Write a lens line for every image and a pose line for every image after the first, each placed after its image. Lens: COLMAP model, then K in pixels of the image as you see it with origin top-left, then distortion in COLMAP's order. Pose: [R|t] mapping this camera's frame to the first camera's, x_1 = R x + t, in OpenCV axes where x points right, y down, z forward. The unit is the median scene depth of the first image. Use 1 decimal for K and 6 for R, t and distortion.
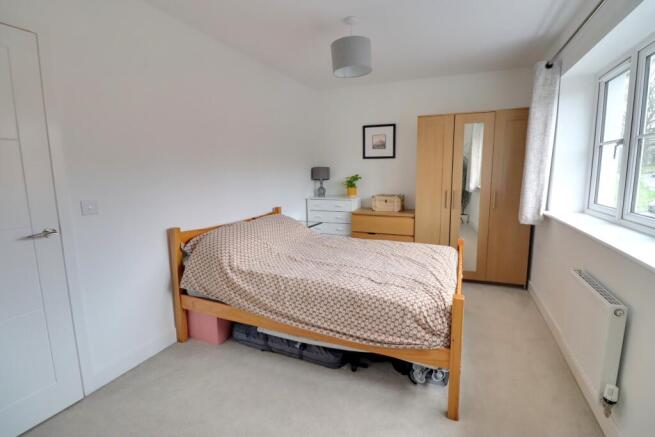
lens RADIAL K [[303.0, 0, 333.4], [0, 303.0, 211.6], [0, 0, 1]] dist [0.002361, -0.015062]
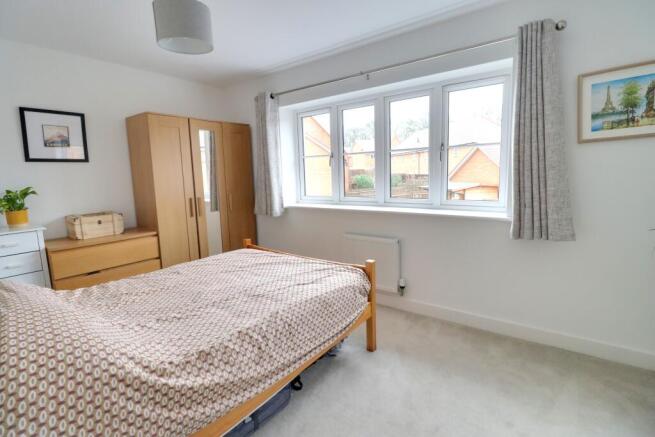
lens RADIAL K [[303.0, 0, 333.4], [0, 303.0, 211.6], [0, 0, 1]] dist [0.002361, -0.015062]
pose [[0.235083, -0.120986, 0.964416, -0.427875], [0.153076, 0.984449, 0.086185, -0.042276], [-0.959846, 0.127368, 0.249947, 0.346601]]
